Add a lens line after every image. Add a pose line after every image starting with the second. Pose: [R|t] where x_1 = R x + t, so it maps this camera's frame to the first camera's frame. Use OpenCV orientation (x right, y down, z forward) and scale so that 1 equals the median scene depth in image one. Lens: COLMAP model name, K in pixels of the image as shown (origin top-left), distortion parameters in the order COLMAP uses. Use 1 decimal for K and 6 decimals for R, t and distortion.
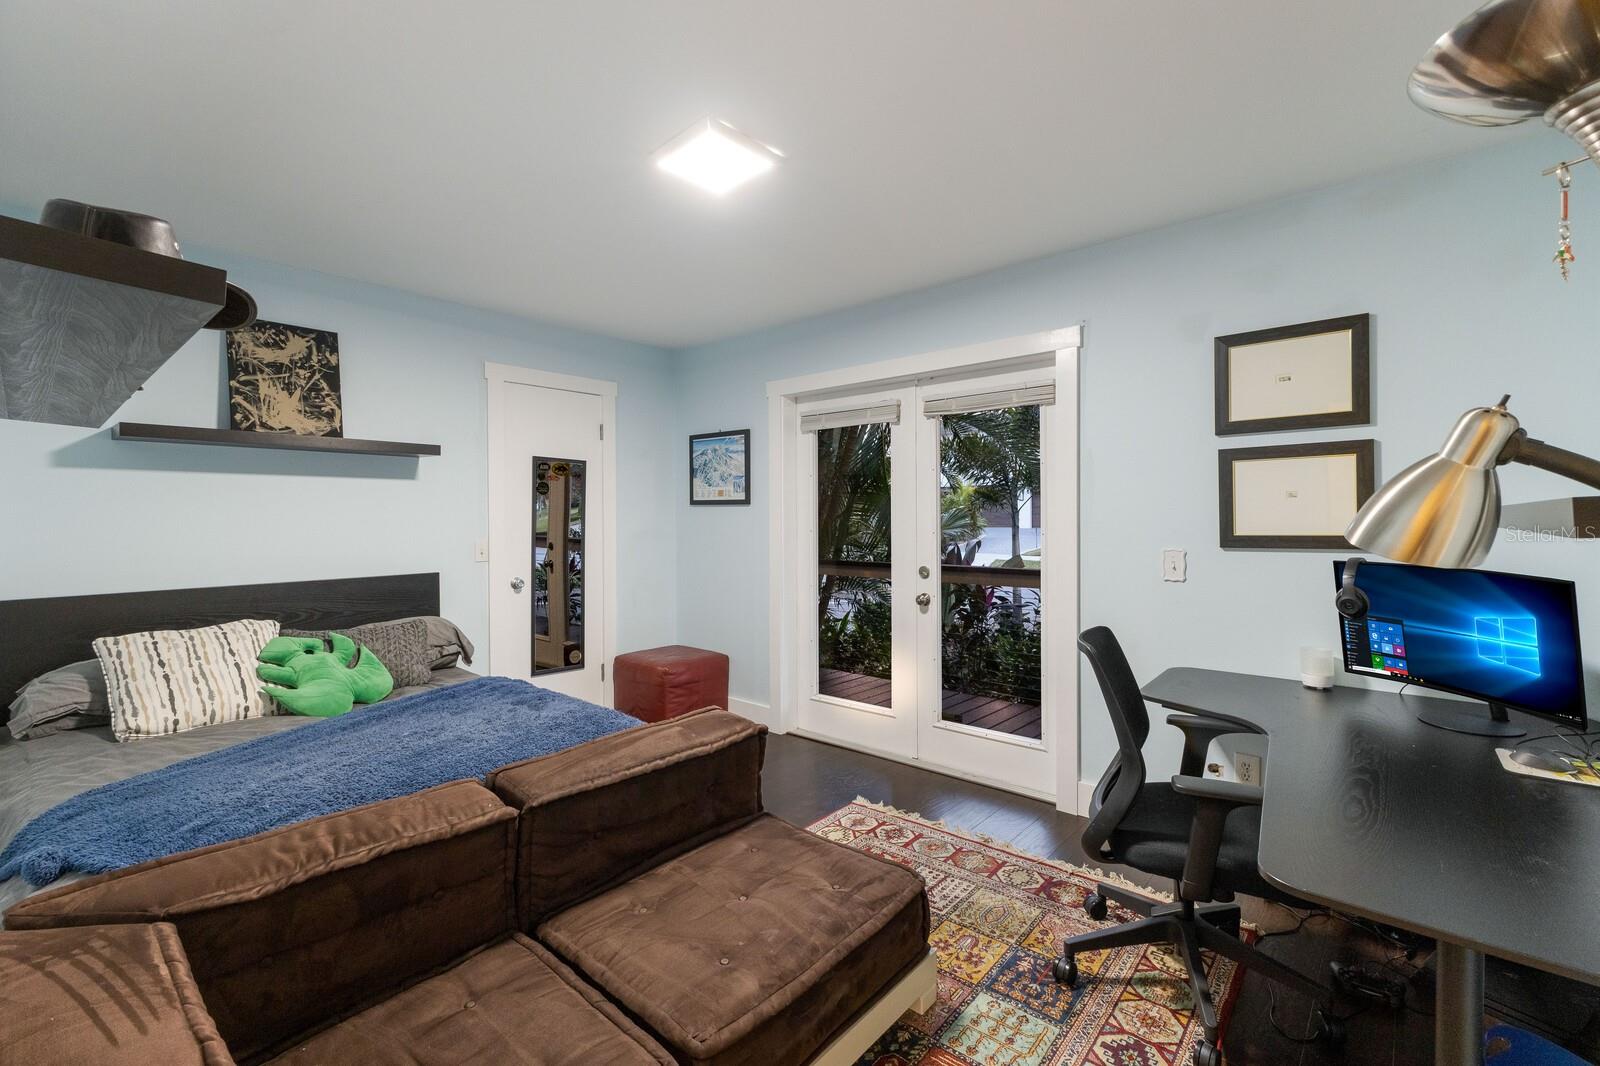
lens RADIAL K [[687.0, 0, 798.5], [0, 687.0, 528.4], [0, 0, 1]] dist [0.008371, 0.000367]
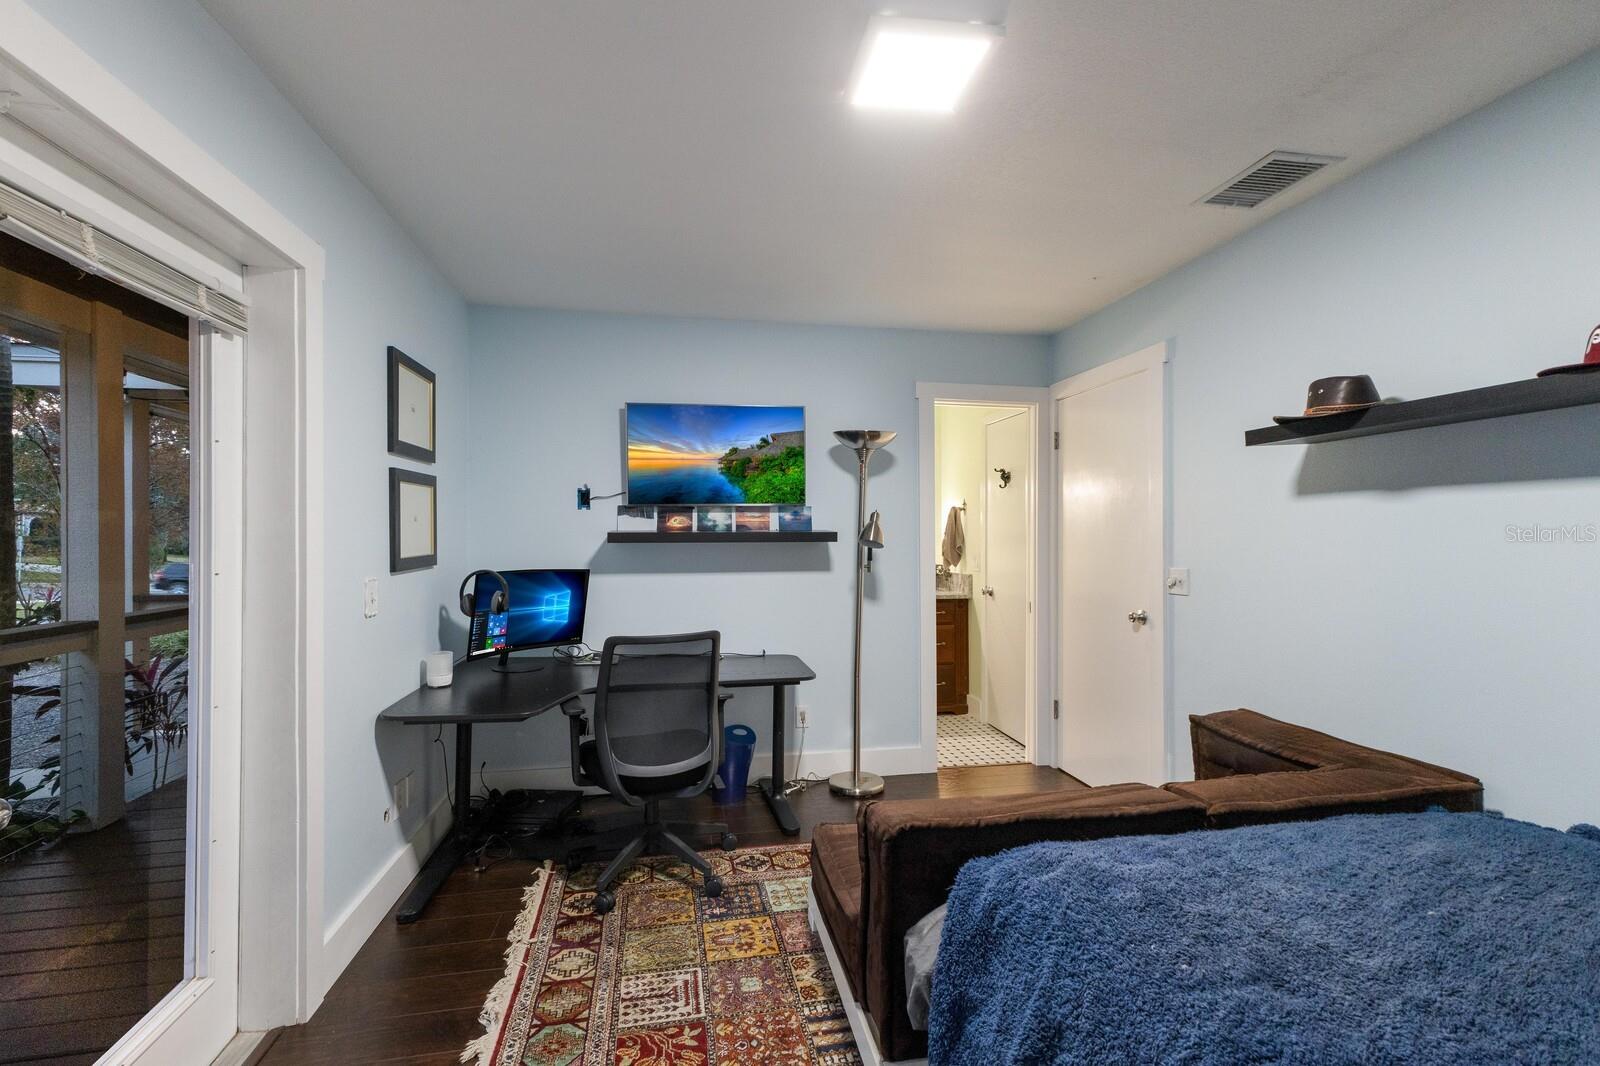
lens RADIAL K [[687.0, 0, 800.9], [0, 687.0, 524.9], [0, 0, 1]] dist [0.008371, 0.000367]
pose [[-0.777917, 0.003051, 0.628360, -0.511312], [0.009229, 0.999936, 0.006572, -0.047727], [-0.628300, 0.010911, -0.777895, 1.720387]]
